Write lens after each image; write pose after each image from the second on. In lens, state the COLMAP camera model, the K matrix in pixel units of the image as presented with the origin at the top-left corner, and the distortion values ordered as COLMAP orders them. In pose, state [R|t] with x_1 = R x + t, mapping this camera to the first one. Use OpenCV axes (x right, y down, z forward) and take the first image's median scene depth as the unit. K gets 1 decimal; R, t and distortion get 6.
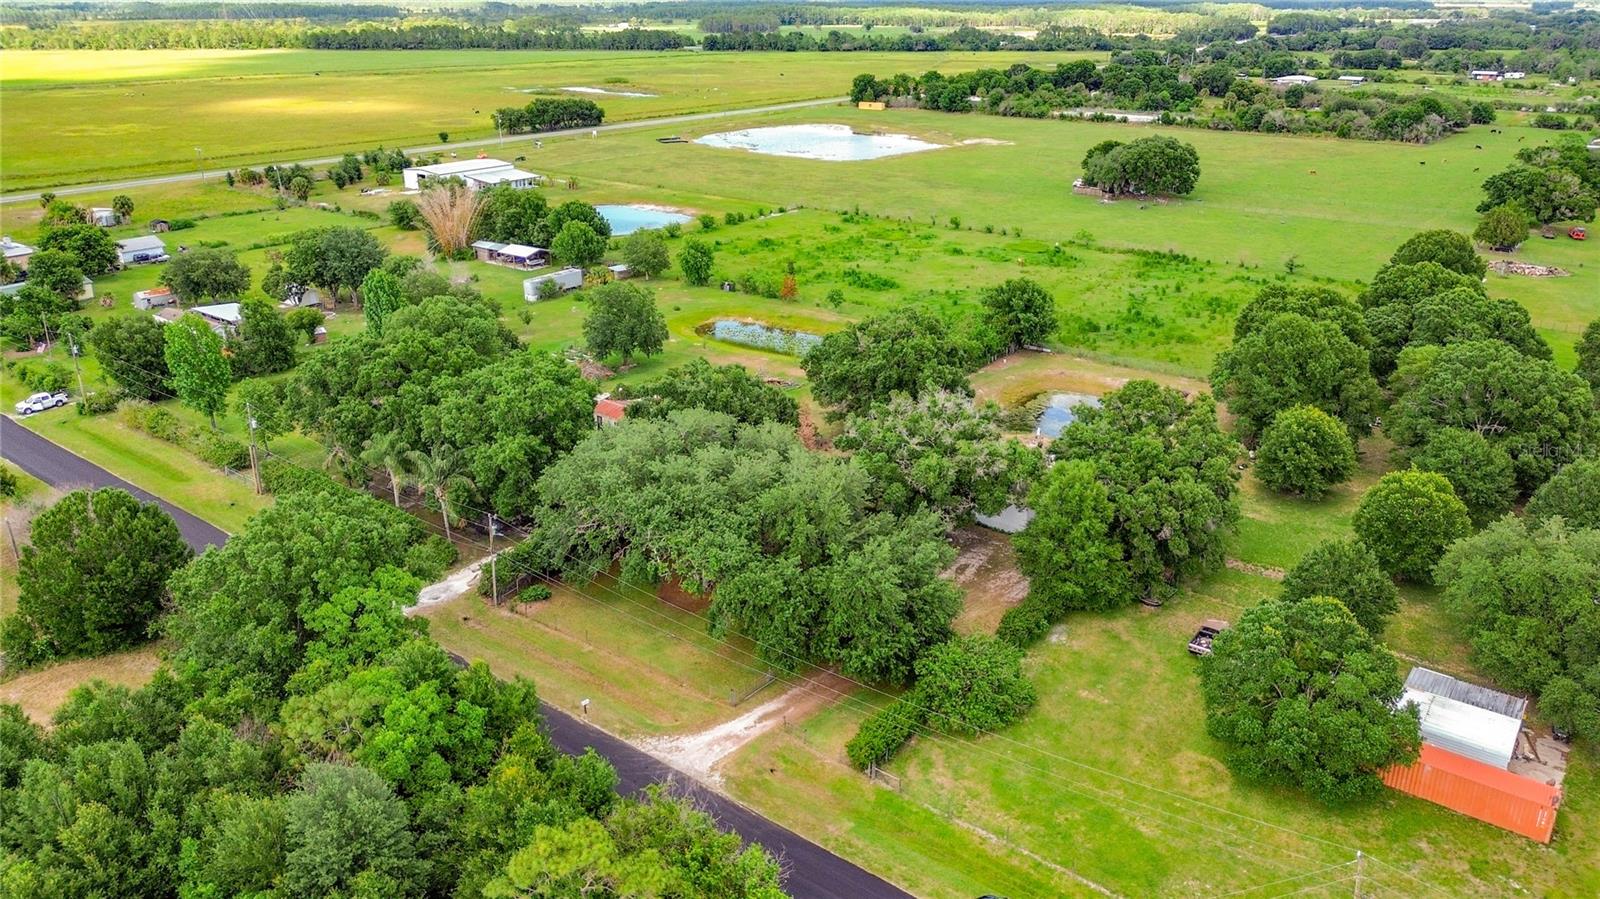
lens RADIAL K [[1150.1, 0, 795.1], [0, 1150.1, 474.0], [0, 0, 1]] dist [0.060718, -0.077338]
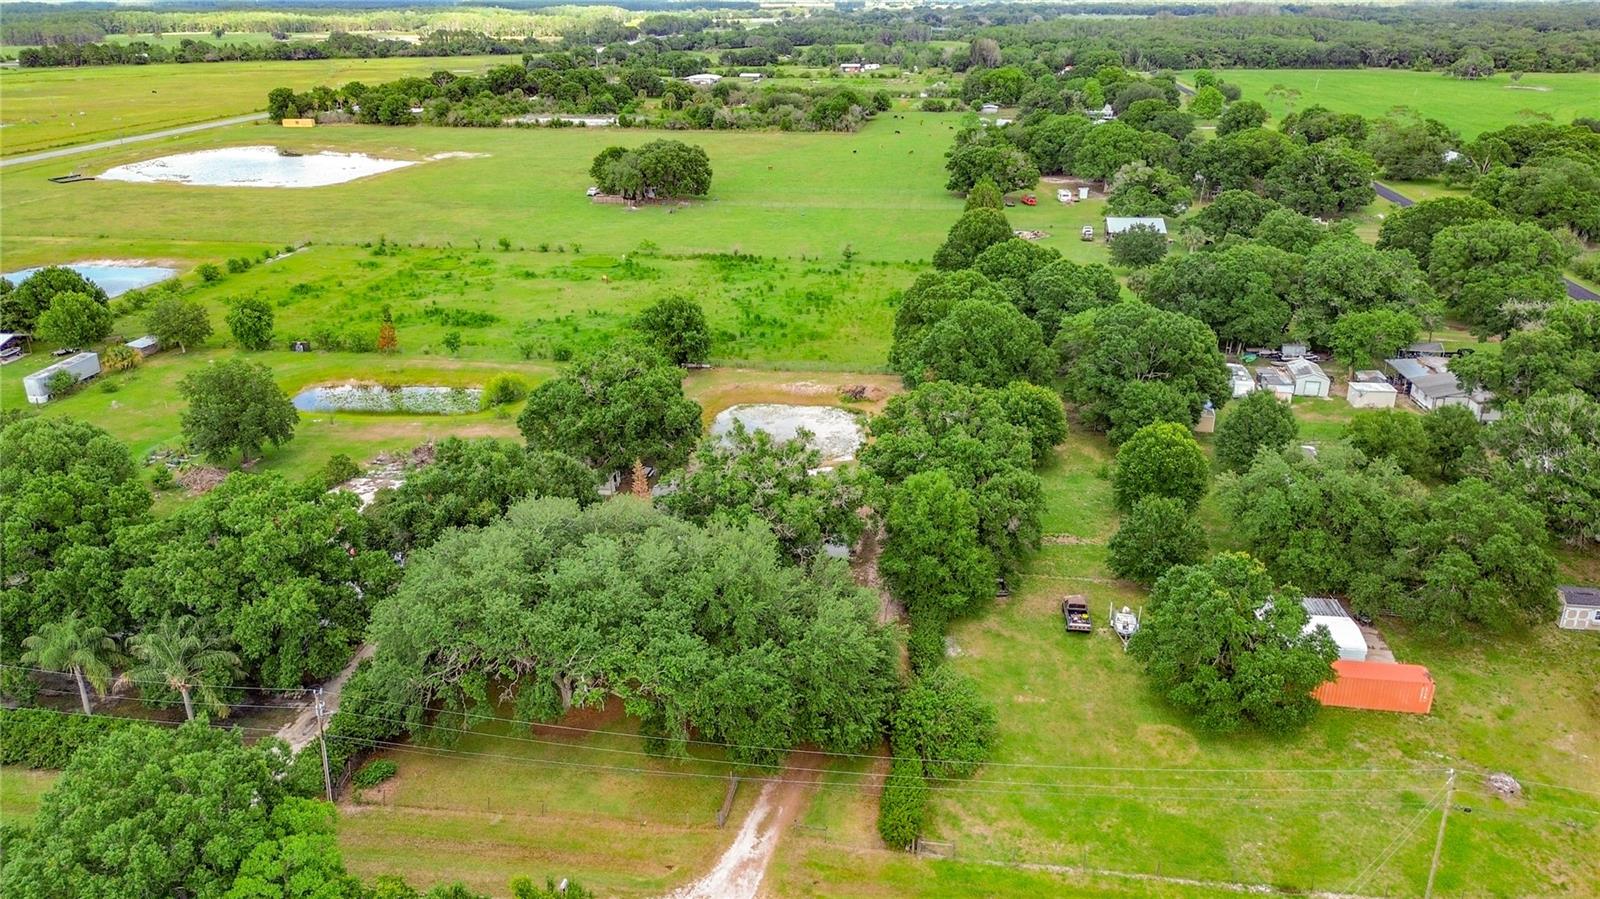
lens RADIAL K [[1173.6, 0, 800.0], [0, 1173.6, 449.5], [0, 0, 1]] dist [0.059944, -0.078738]
pose [[0.869242, -0.184480, 0.458677, -0.116263], [0.196363, 0.980281, 0.022140, -0.027737], [-0.453717, 0.070822, 0.888327, 0.053377]]
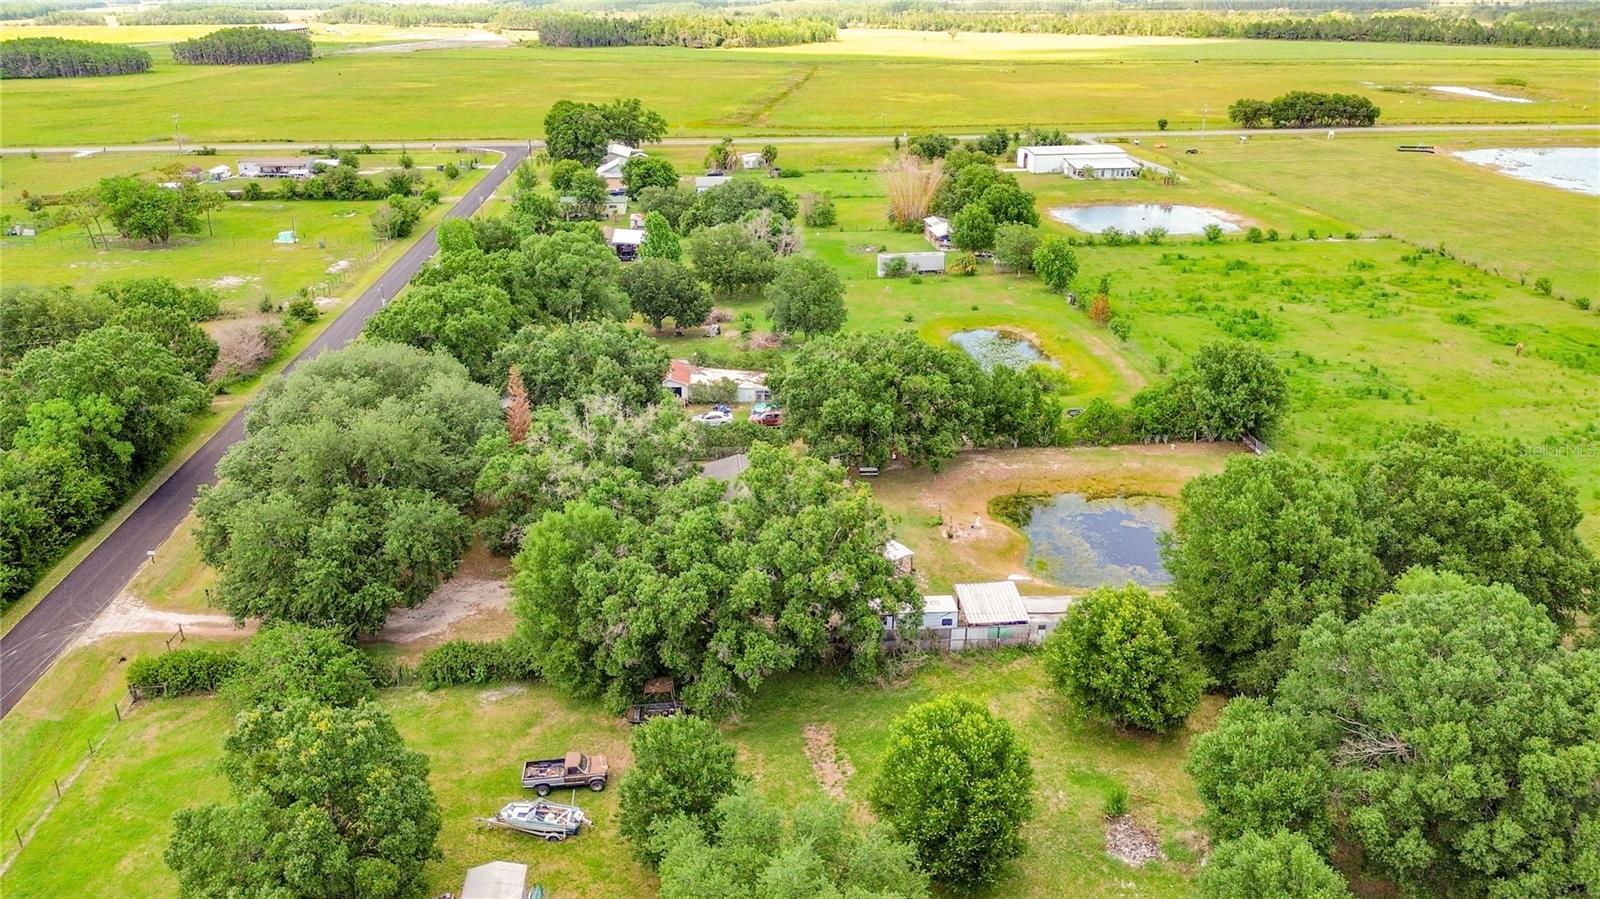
lens RADIAL K [[1170.2, 0, 795.3], [0, 1170.2, 387.9], [0, 0, 1]] dist [0.061739, -0.081302]
pose [[0.674933, 0.237423, -0.698638, 0.333082], [-0.282431, 0.957841, 0.052661, -0.065442], [0.681688, 0.161775, 0.713534, 0.179886]]
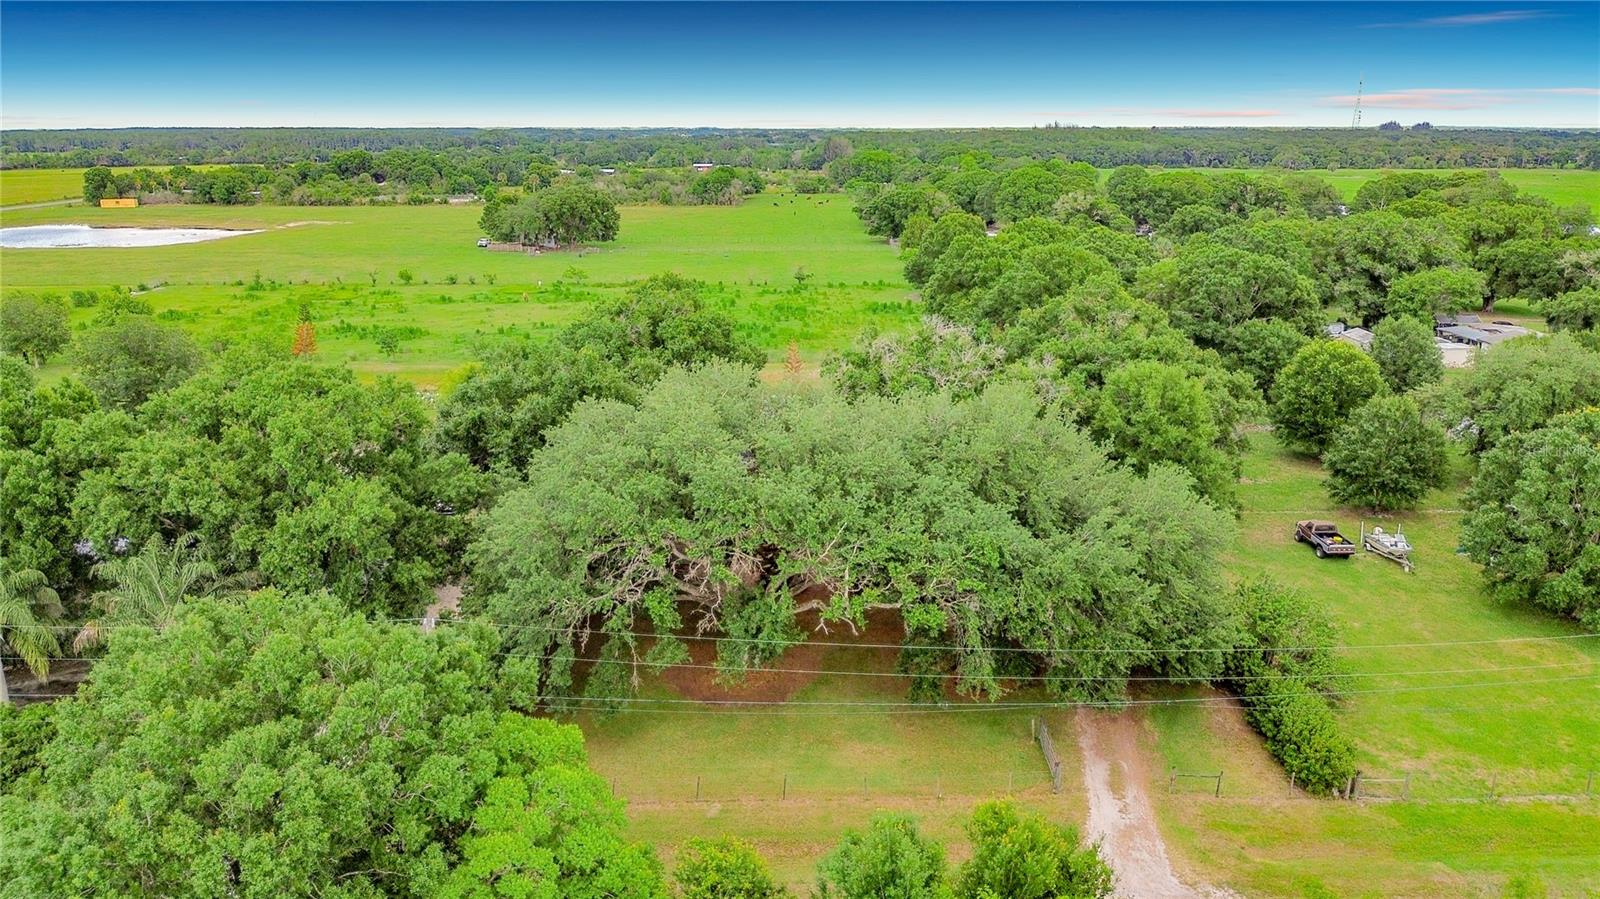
lens RADIAL K [[1180.4, 0, 801.8], [0, 1180.4, 460.4], [0, 0, 1]] dist [0.042607, -0.076715]
pose [[0.783137, -0.170795, 0.597934, -0.157160], [0.244184, 0.968771, -0.043094, 0.011406], [-0.571901, 0.179755, 0.800386, 0.184724]]
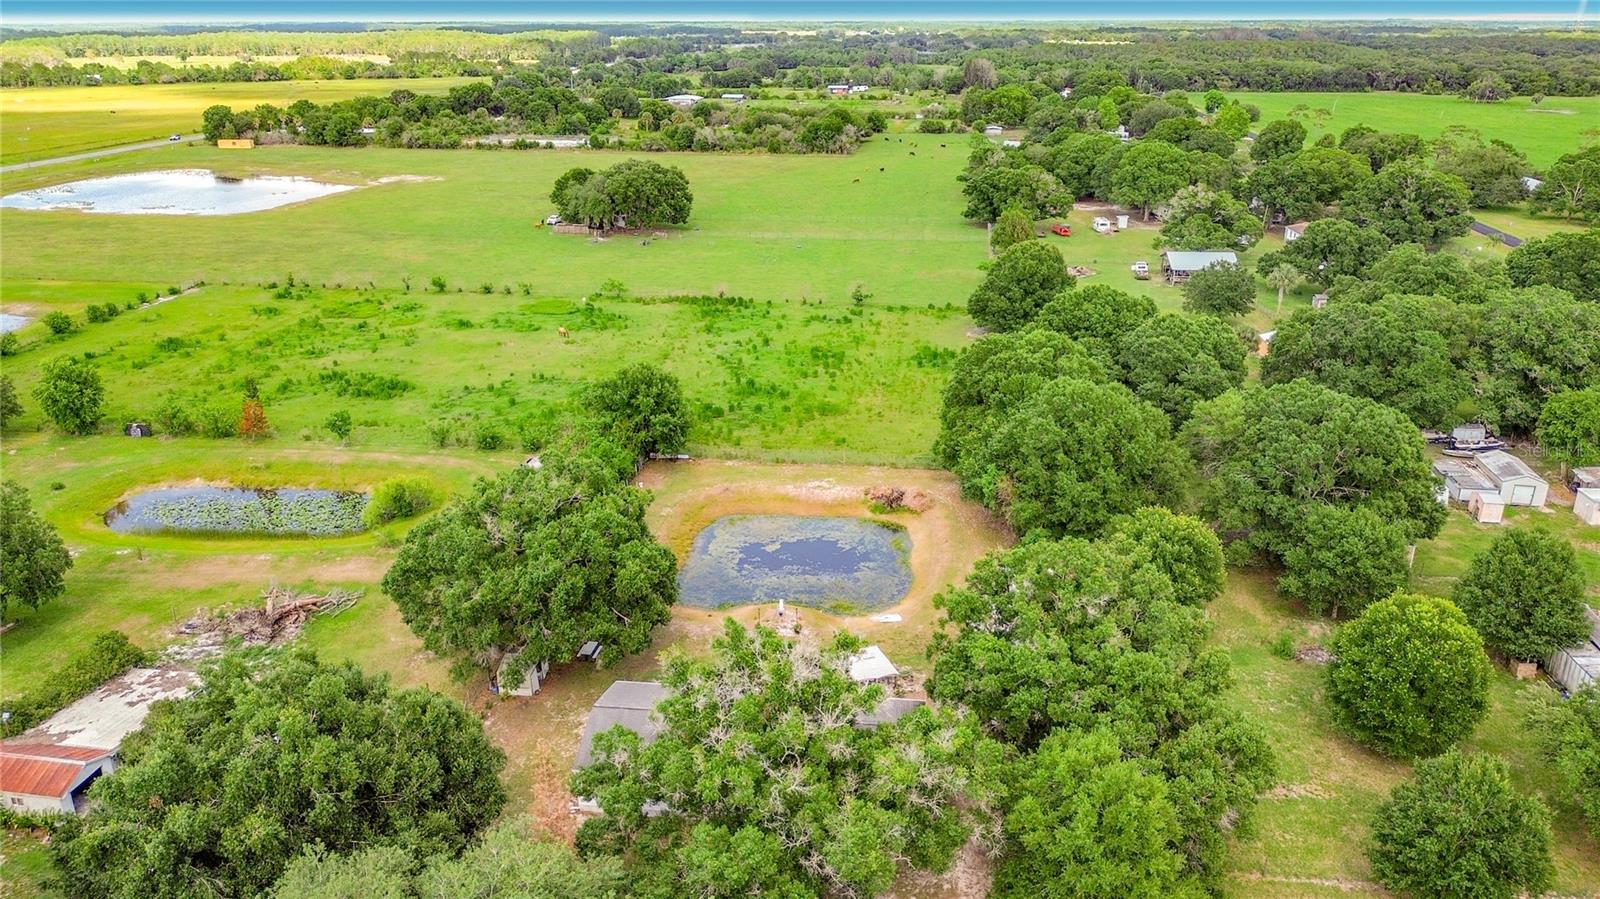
lens RADIAL K [[1159.5, 0, 798.6], [0, 1159.5, 456.5], [0, 0, 1]] dist [0.050678, -0.072026]
pose [[0.861560, -0.180996, 0.474294, -0.040847], [0.199126, 0.979898, 0.012226, -0.064706], [-0.466972, 0.083910, 0.880282, 0.208183]]
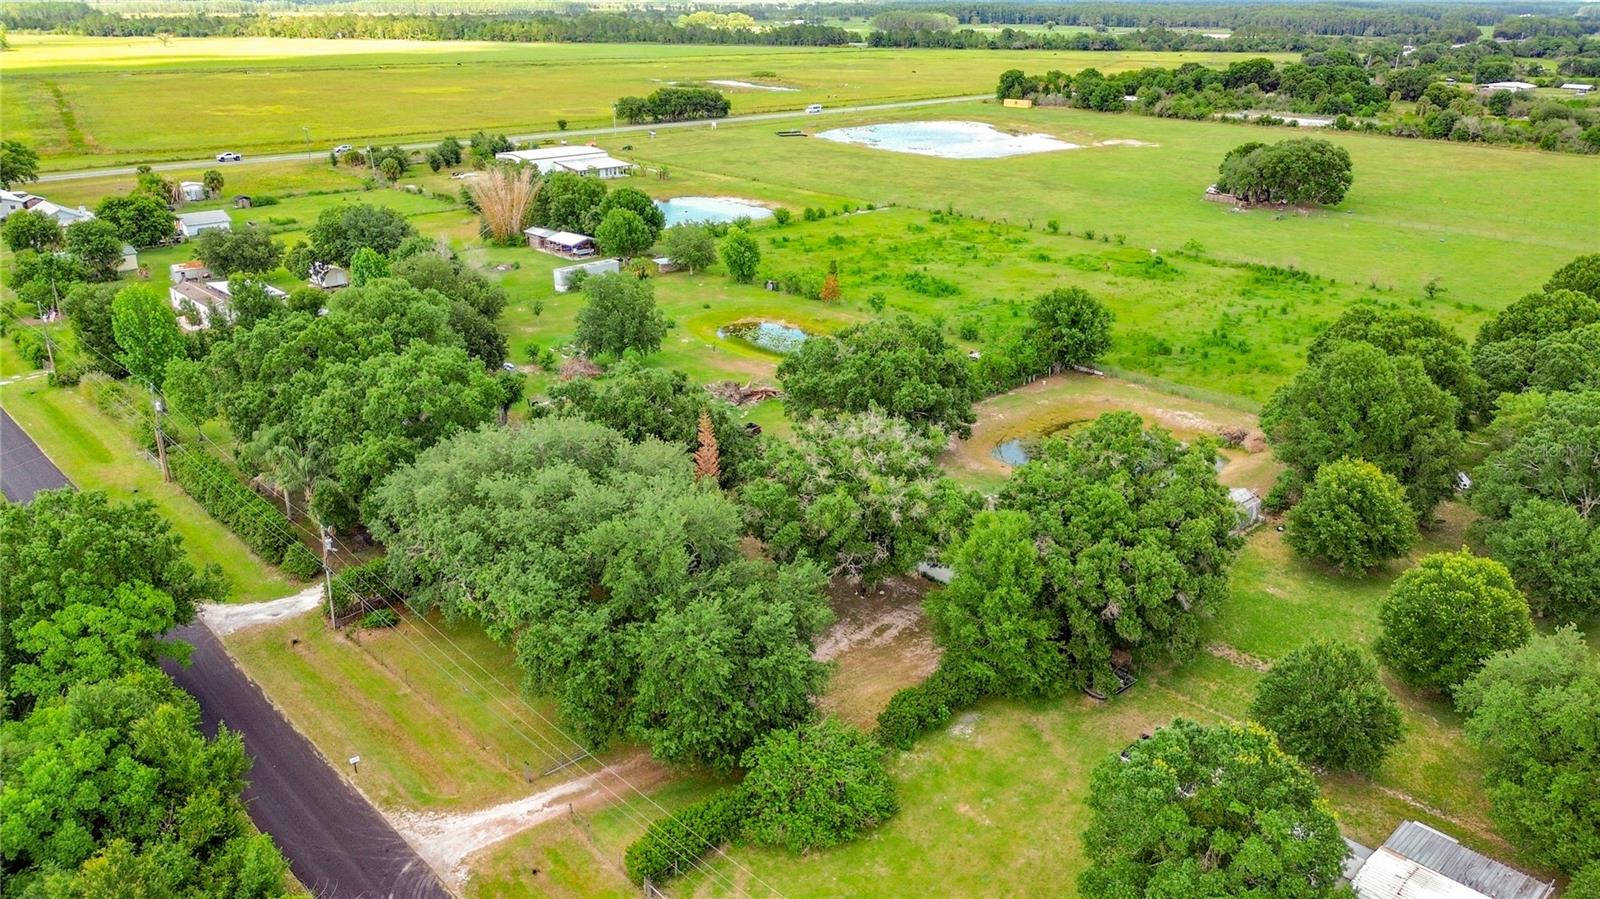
lens RADIAL K [[1157.4, 0, 794.0], [0, 1157.4, 492.3], [0, 0, 1]] dist [0.053393, -0.064655]
pose [[0.987582, 0.068350, -0.141460, 0.077621], [-0.066860, 0.997646, 0.015268, -0.010088], [0.142170, -0.005620, 0.989826, 0.065673]]
